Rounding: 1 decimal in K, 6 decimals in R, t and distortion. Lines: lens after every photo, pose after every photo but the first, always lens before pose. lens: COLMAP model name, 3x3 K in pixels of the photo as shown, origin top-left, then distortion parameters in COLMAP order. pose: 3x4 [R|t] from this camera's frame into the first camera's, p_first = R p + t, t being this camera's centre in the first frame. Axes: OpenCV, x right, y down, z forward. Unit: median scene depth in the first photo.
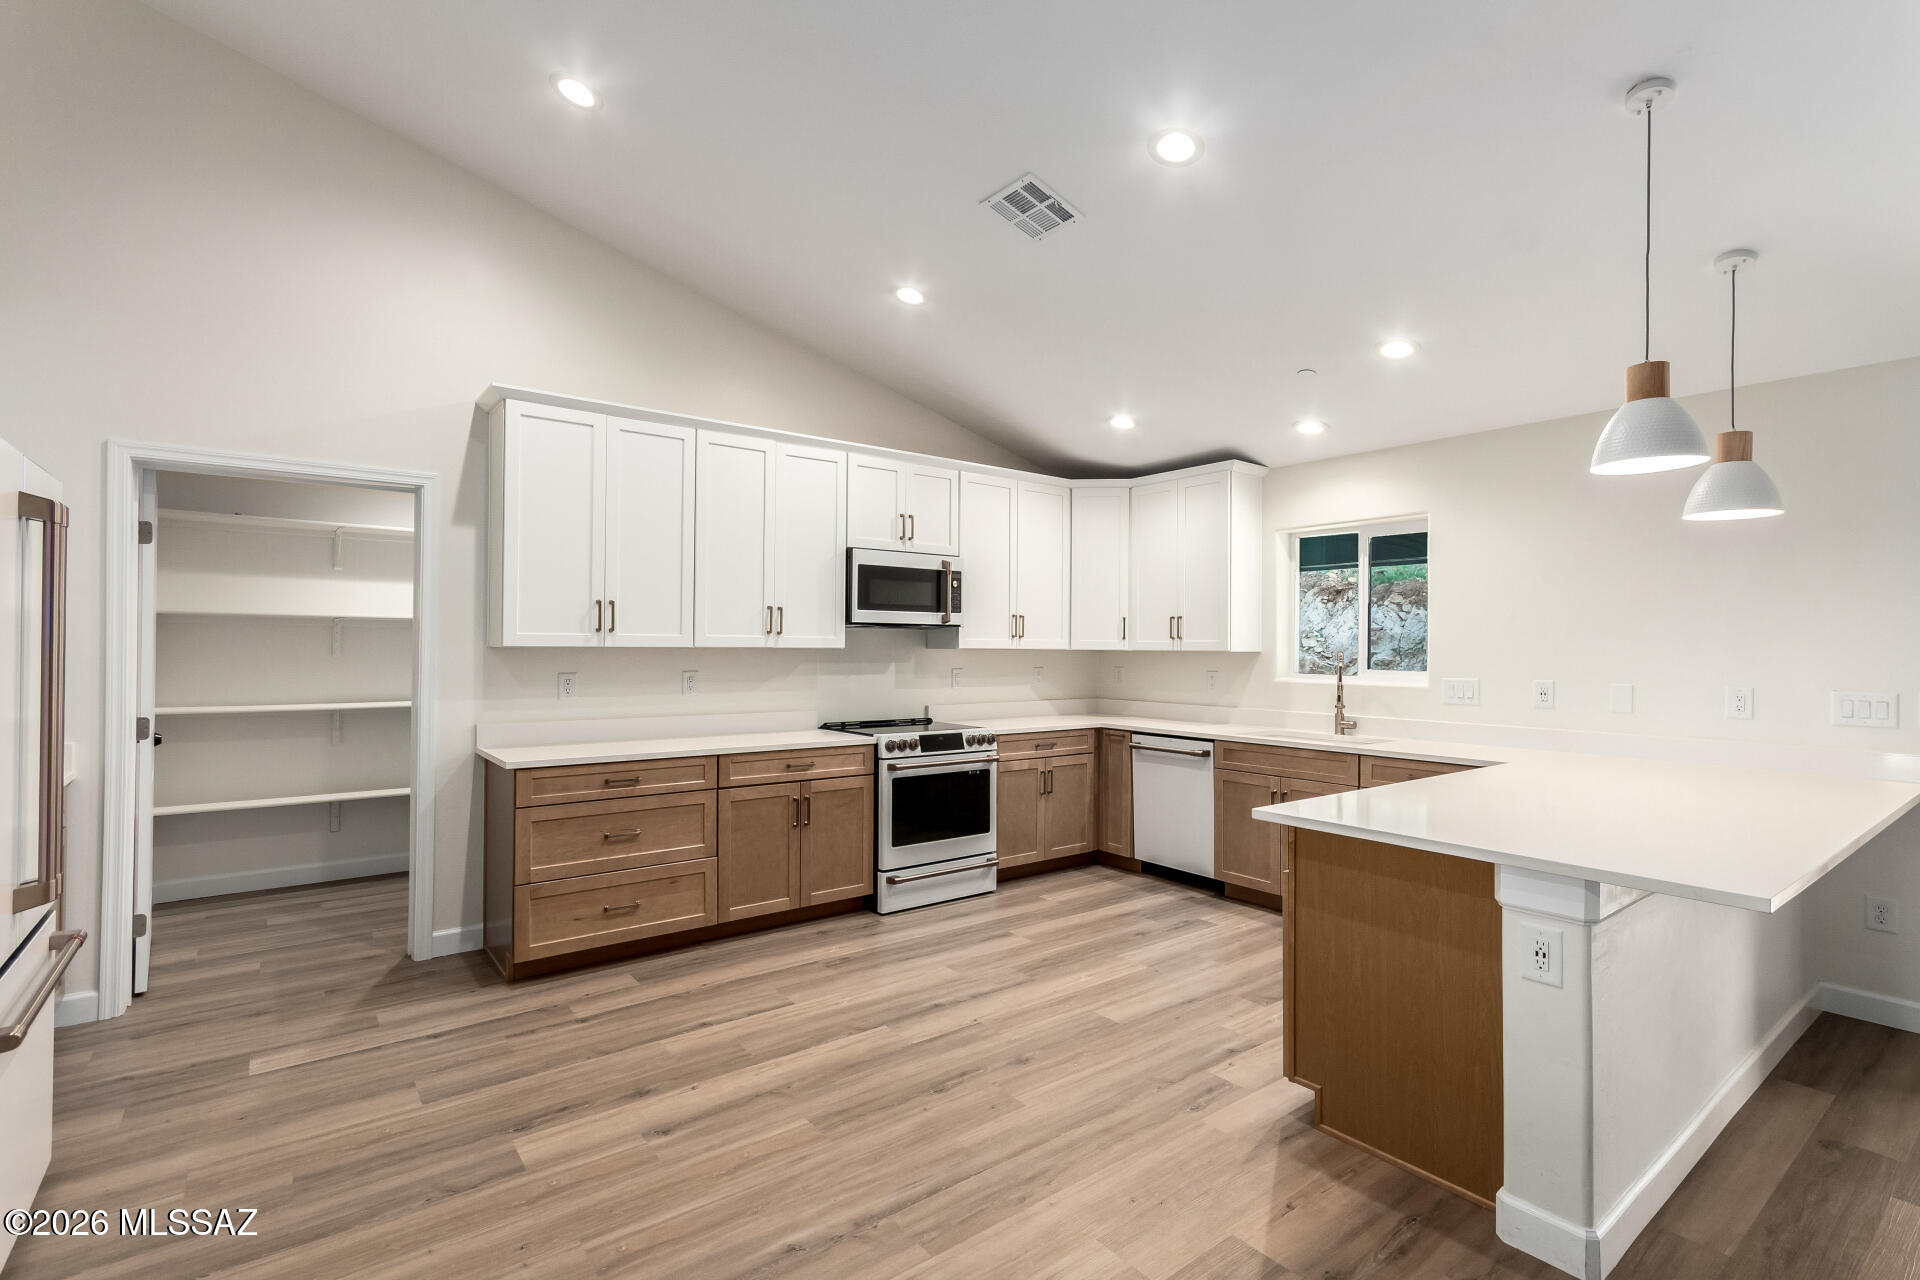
lens RADIAL K [[884.6, 0, 973.6], [0, 884.6, 638.4], [0, 0, 1]] dist [0.000483, -0.000214]
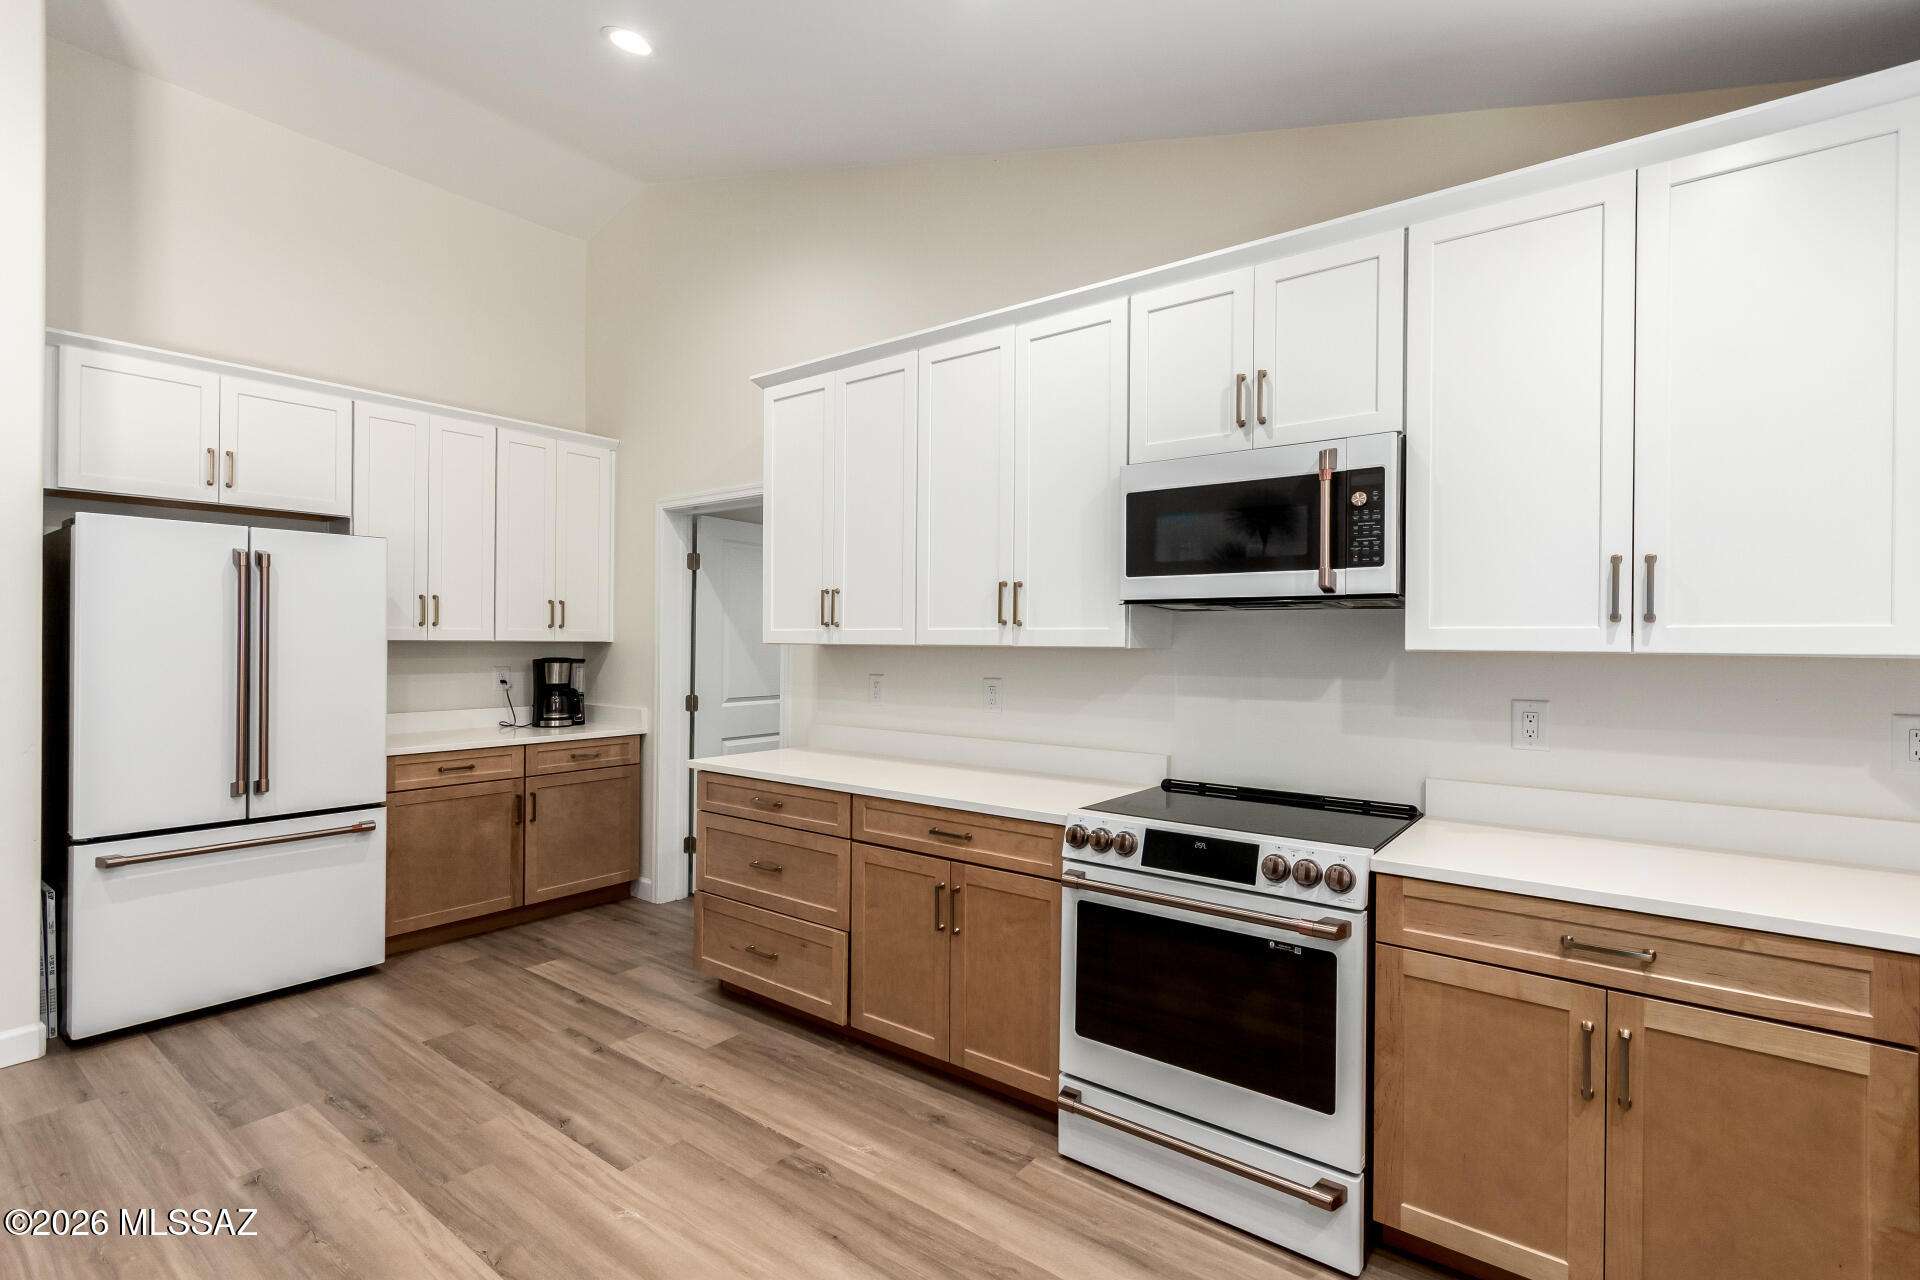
lens RADIAL K [[884.6, 0, 973.6], [0, 884.6, 638.4], [0, 0, 1]] dist [0.000483, -0.000214]
pose [[0.260928, -0.007551, -0.965329, 0.408837], [0.004482, 0.999968, -0.006611, 0.009490], [0.965348, -0.002601, 0.260954, 0.846547]]
